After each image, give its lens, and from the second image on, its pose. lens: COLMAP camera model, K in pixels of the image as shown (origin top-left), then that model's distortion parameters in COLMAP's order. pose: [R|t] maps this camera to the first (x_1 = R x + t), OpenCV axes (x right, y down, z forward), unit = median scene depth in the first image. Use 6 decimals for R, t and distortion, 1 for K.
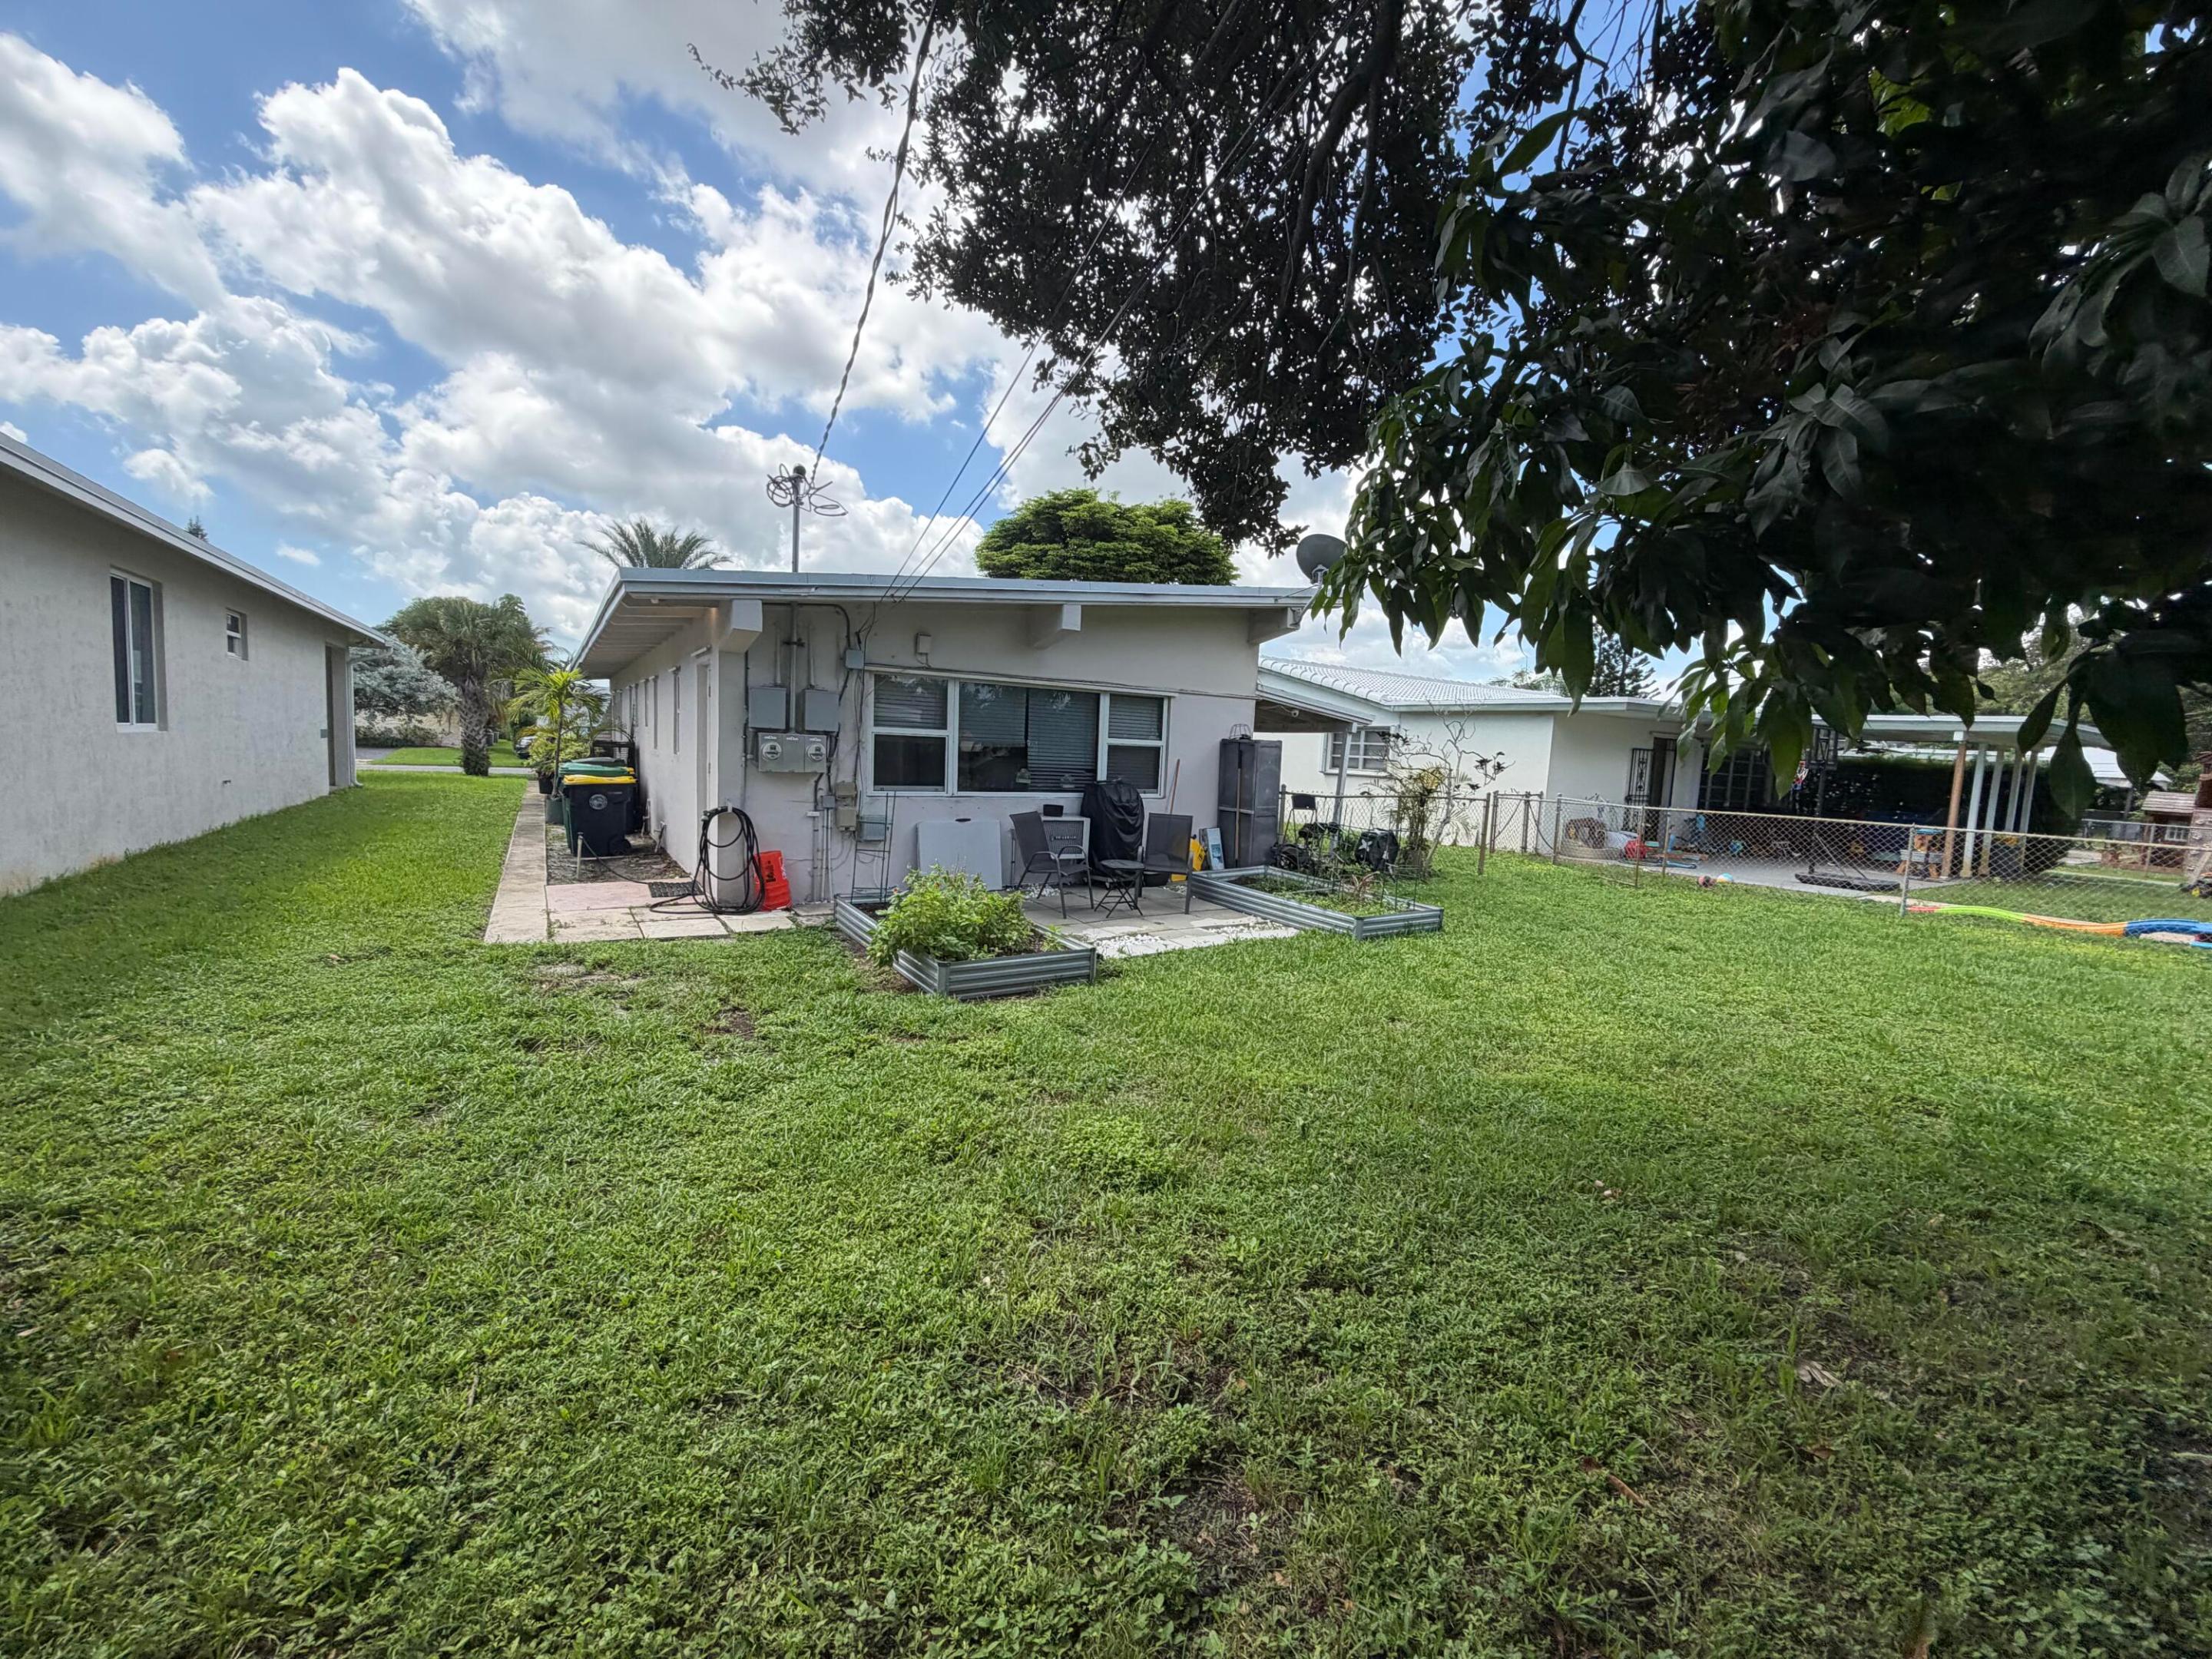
lens RADIAL K [[901.1, 0, 1105.4], [0, 901.1, 814.1], [0, 0, 1]] dist [0.022693, 0.000939]
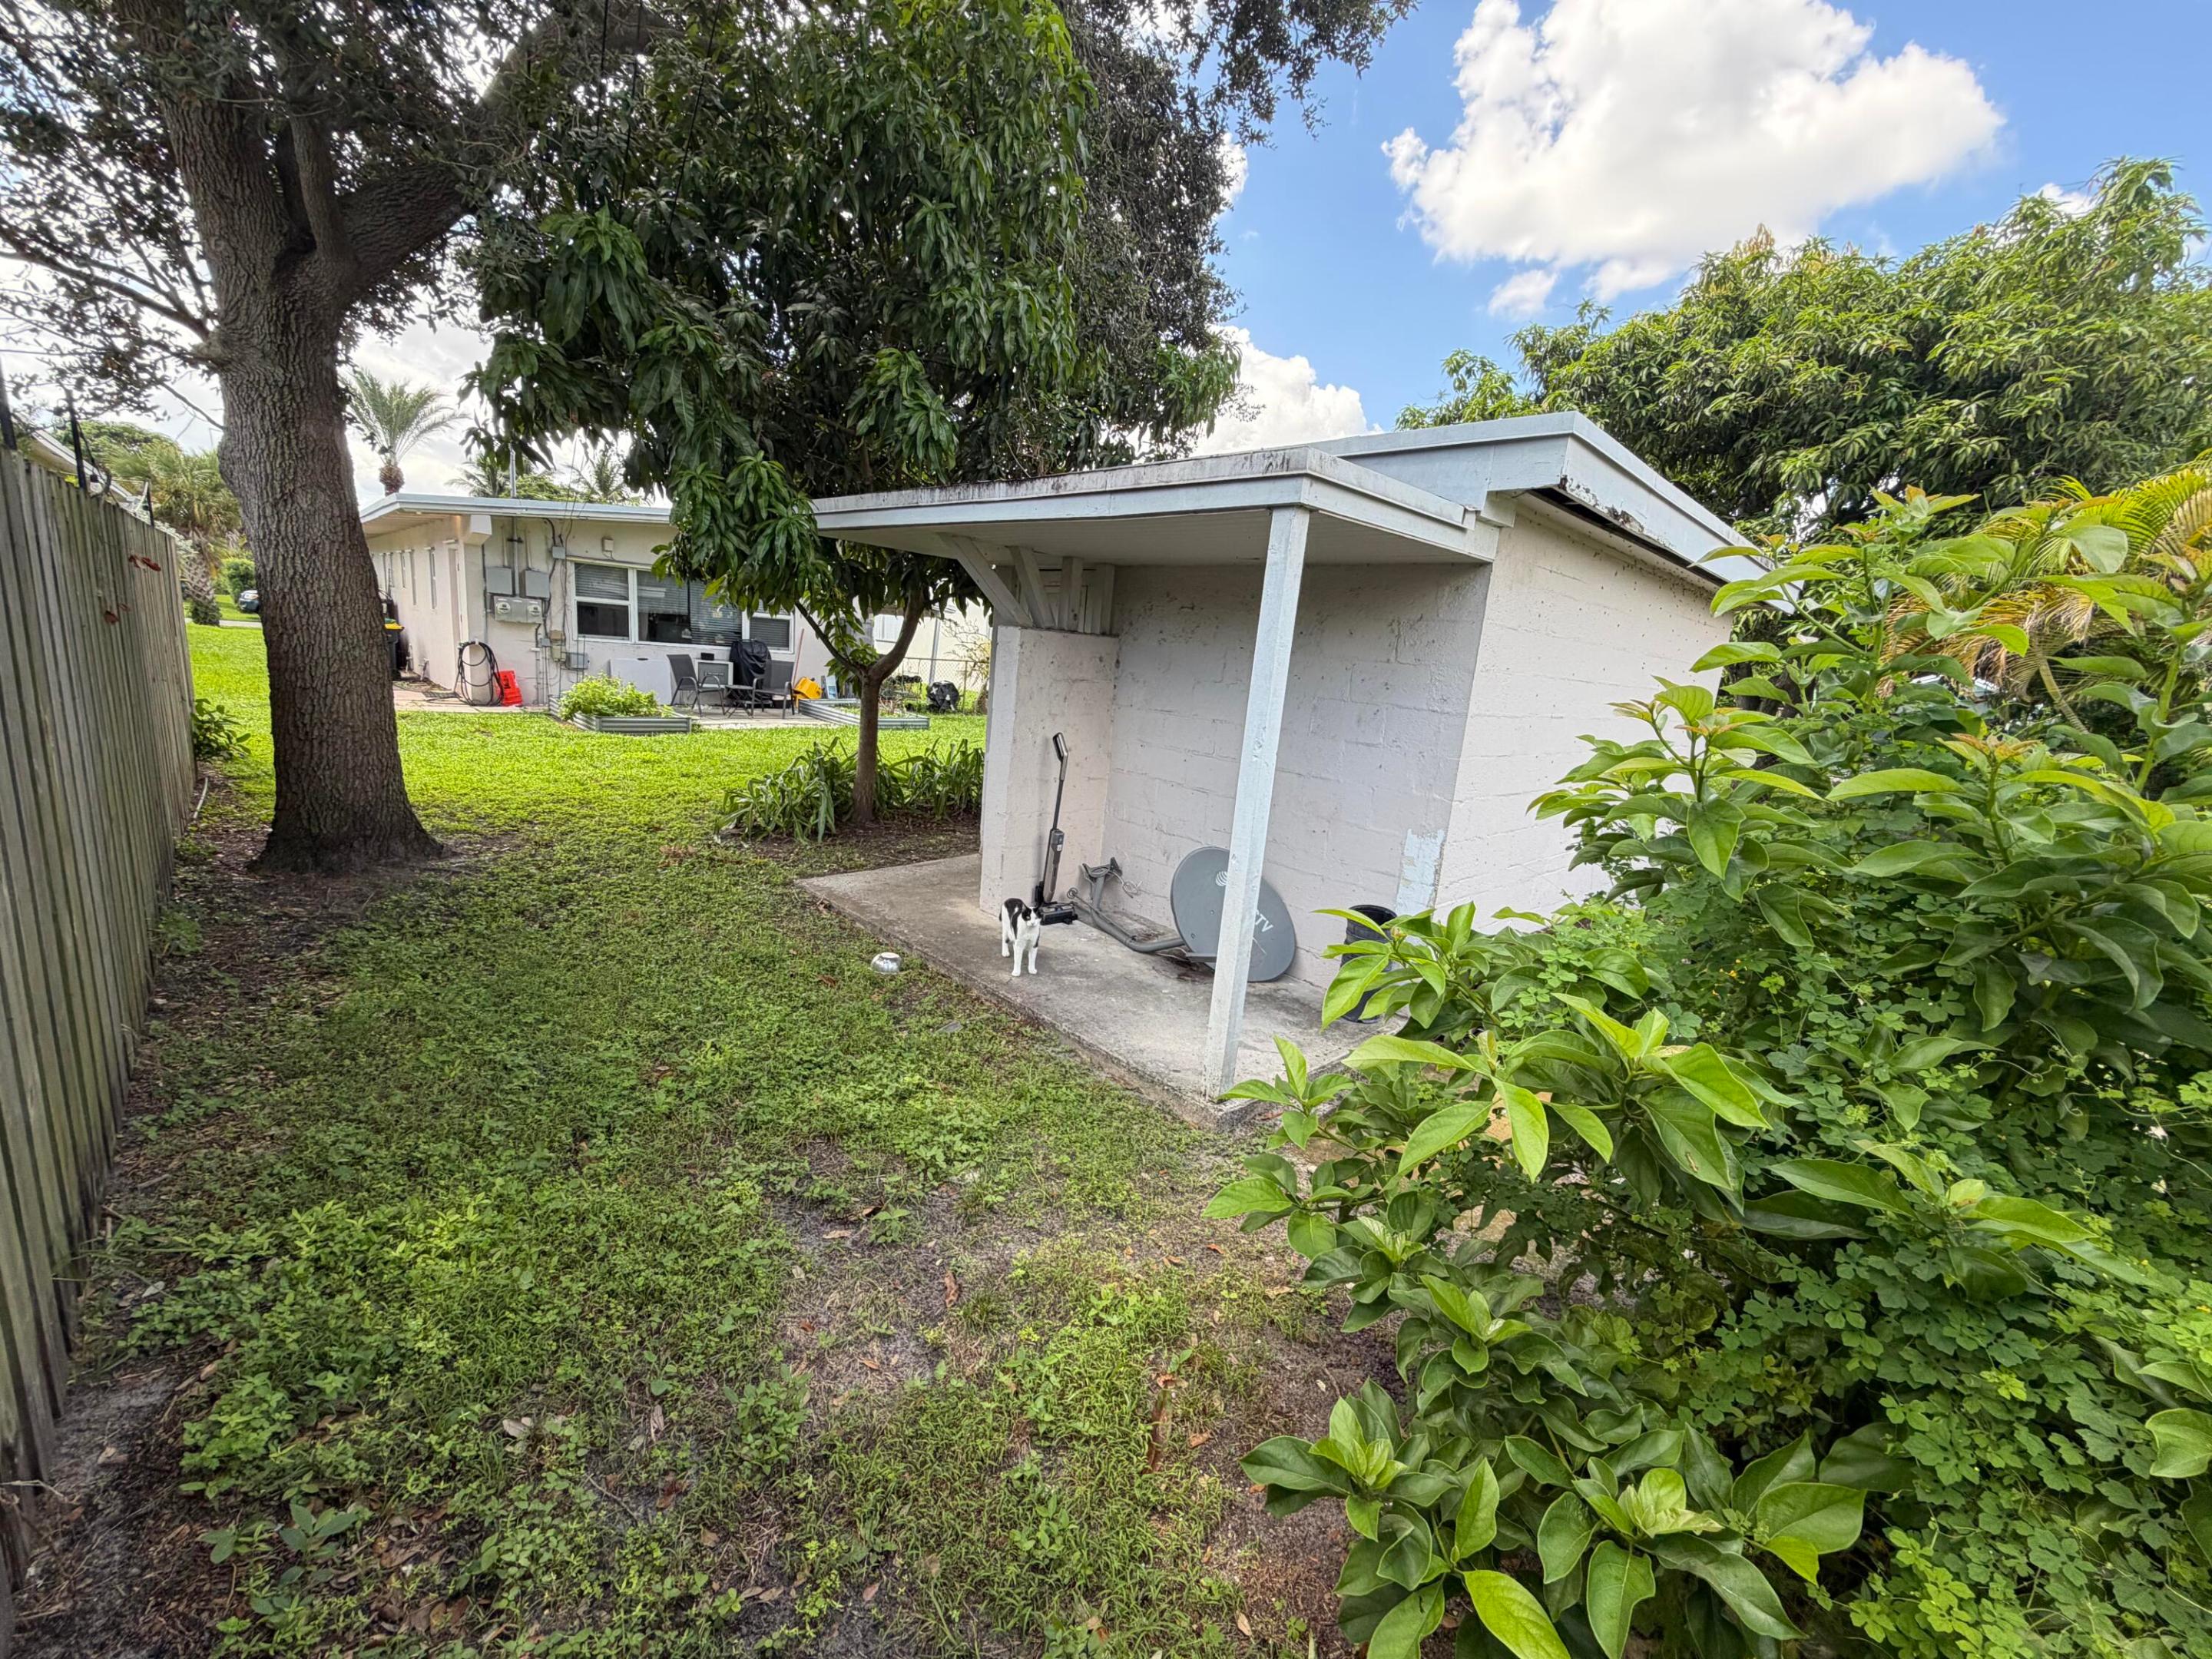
lens RADIAL K [[901.1, 0, 1092.8], [0, 901.1, 812.6], [0, 0, 1]] dist [0.022693, 0.000939]
pose [[0.981909, 0.002444, 0.189340, 0.687345], [-0.024407, 0.993209, 0.113755, 0.158836], [-0.187776, -0.116319, 0.975300, -1.595805]]
